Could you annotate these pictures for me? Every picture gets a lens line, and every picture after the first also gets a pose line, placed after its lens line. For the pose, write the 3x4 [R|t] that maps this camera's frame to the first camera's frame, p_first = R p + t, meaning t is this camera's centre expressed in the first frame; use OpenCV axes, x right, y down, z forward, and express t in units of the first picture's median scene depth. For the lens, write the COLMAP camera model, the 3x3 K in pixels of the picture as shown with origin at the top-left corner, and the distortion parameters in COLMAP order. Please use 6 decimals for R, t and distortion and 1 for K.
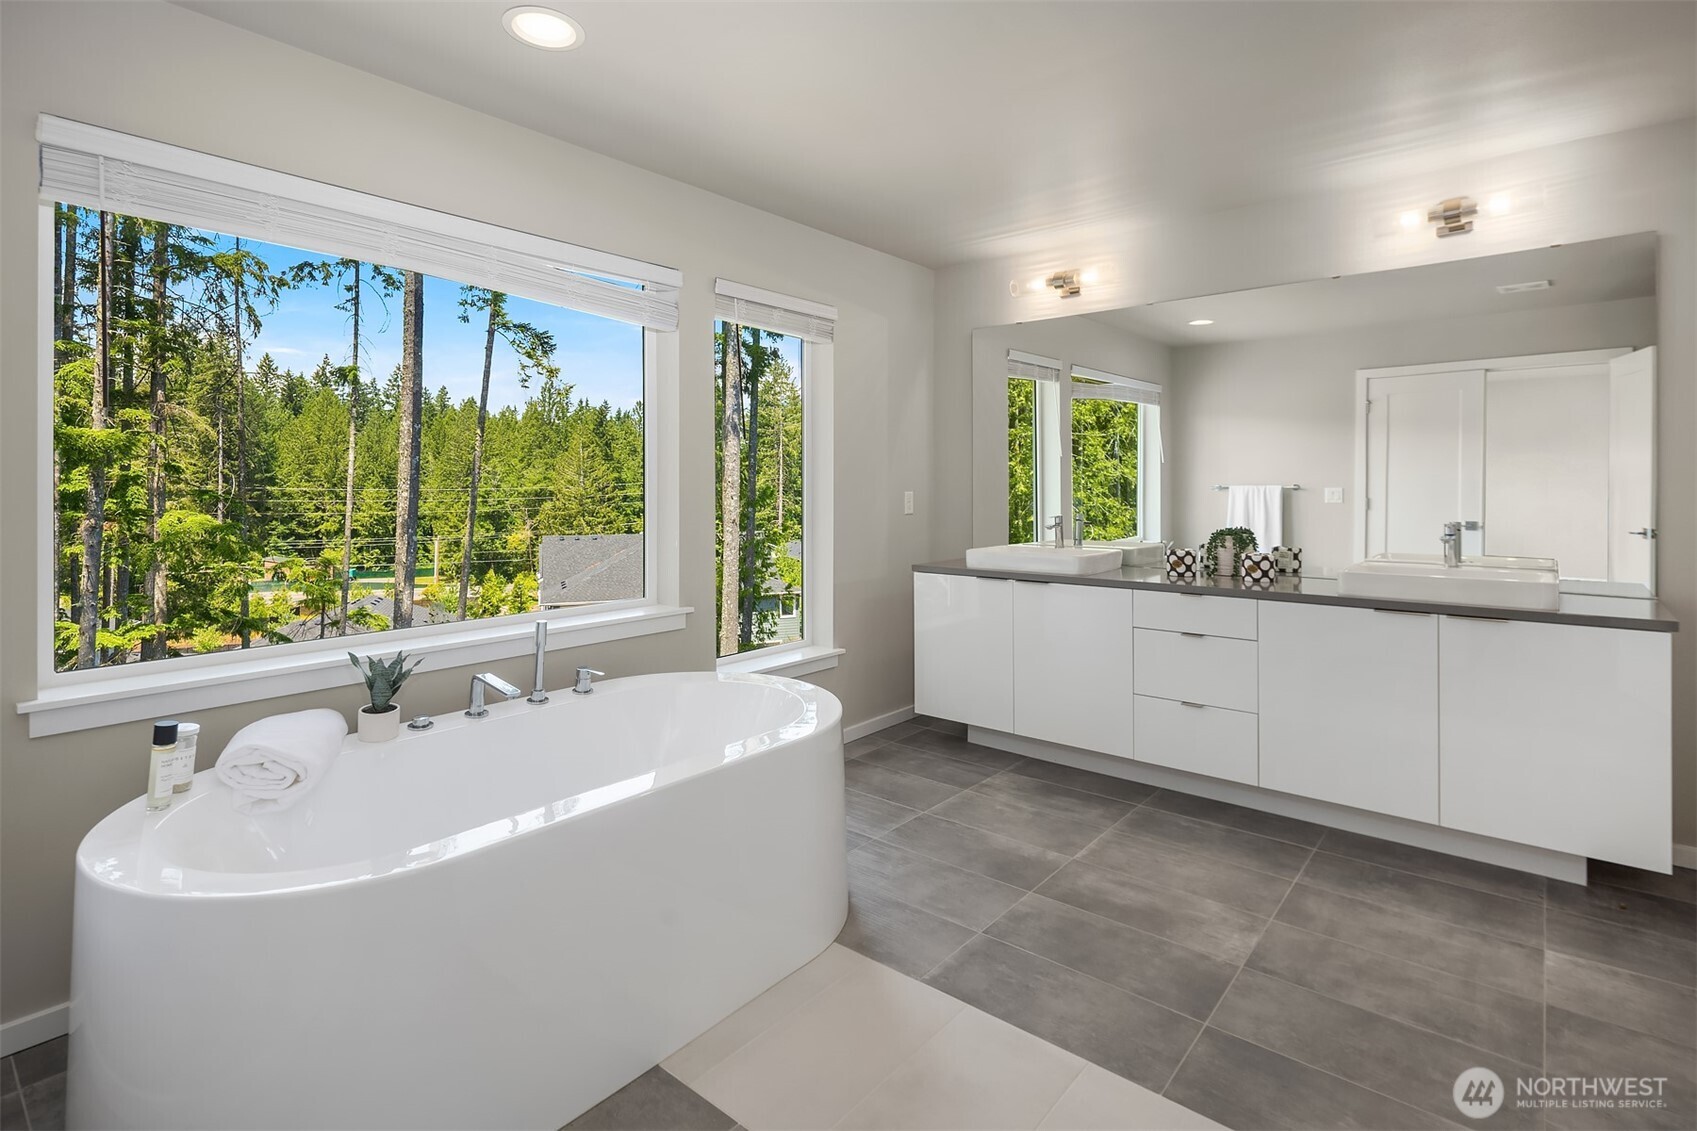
lens RADIAL K [[823.8, 0, 846.3], [0, 823.8, 478.7], [0, 0, 1]] dist [-0.000819, -0.000213]
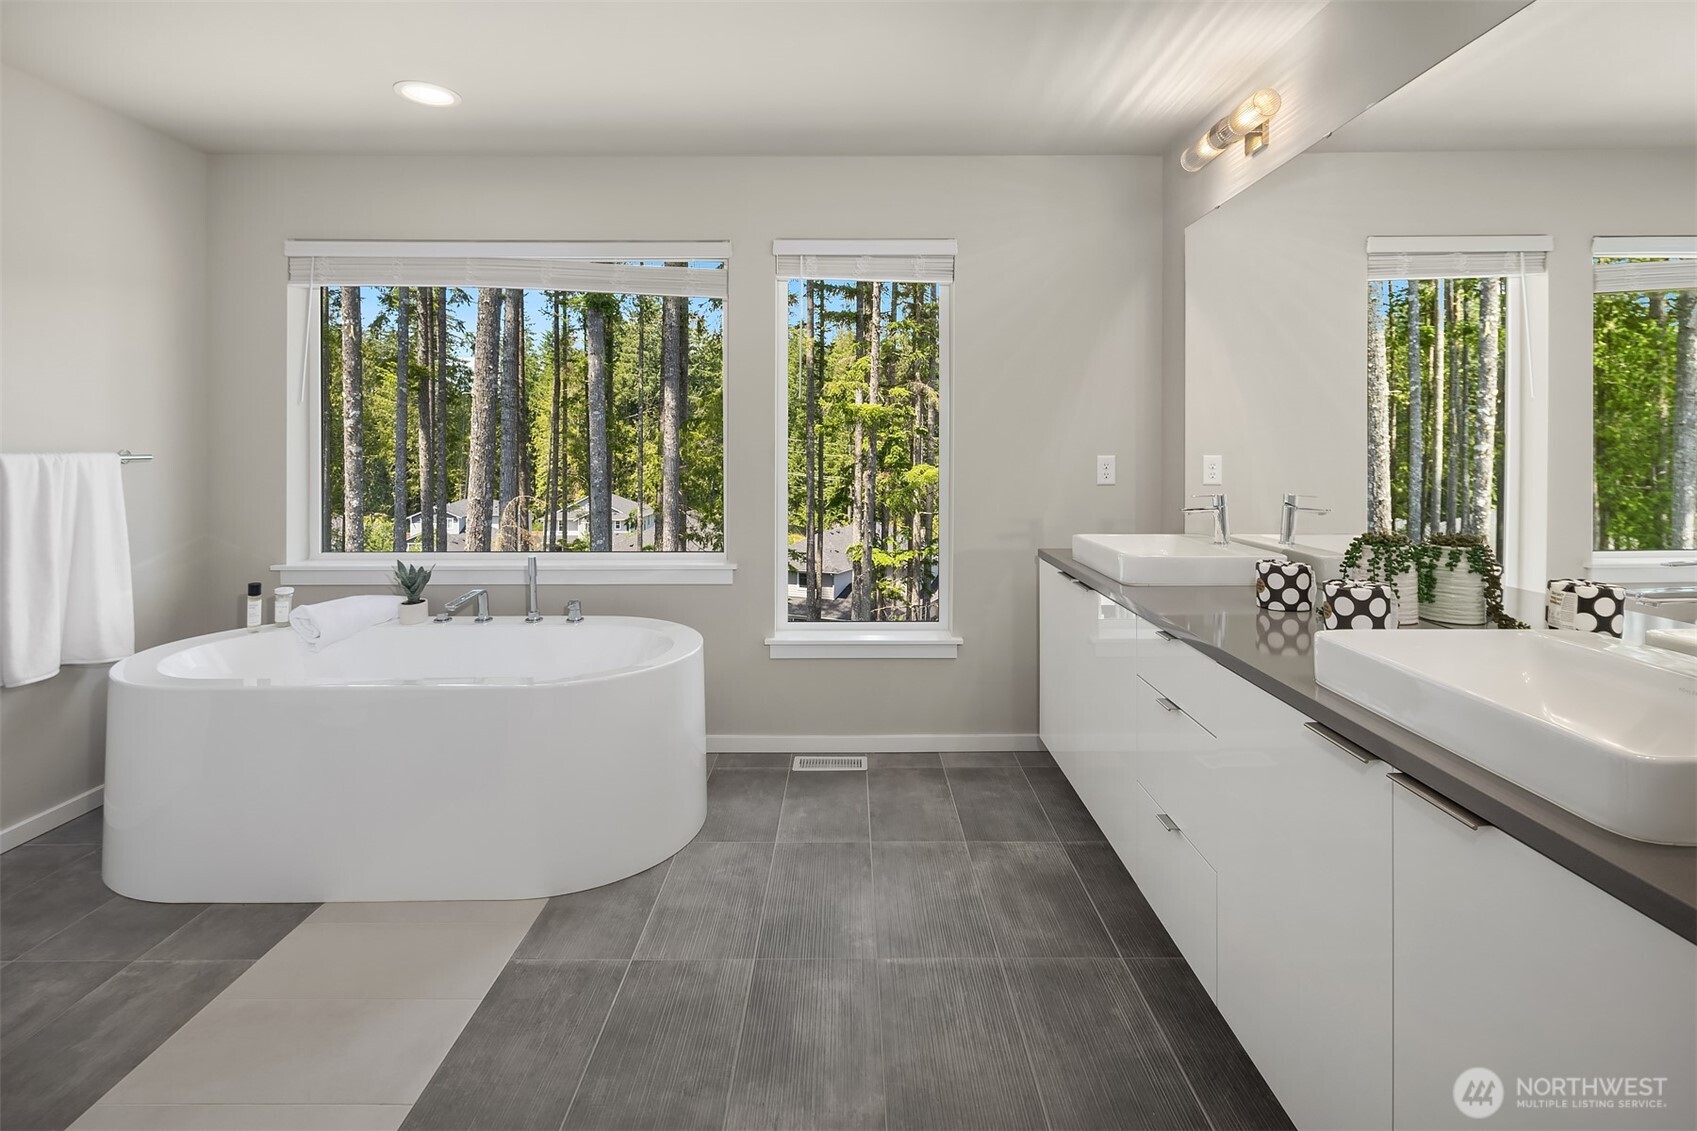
lens RADIAL K [[834.2, 0, 850.2], [0, 834.2, 444.2], [0, 0, 1]] dist [-0.001140, -0.000851]
pose [[0.649765, -0.001251, -0.760134, 0.820583], [0.006160, 0.999974, 0.003620, 0.000761], [0.760110, -0.007035, 0.649756, 0.502000]]
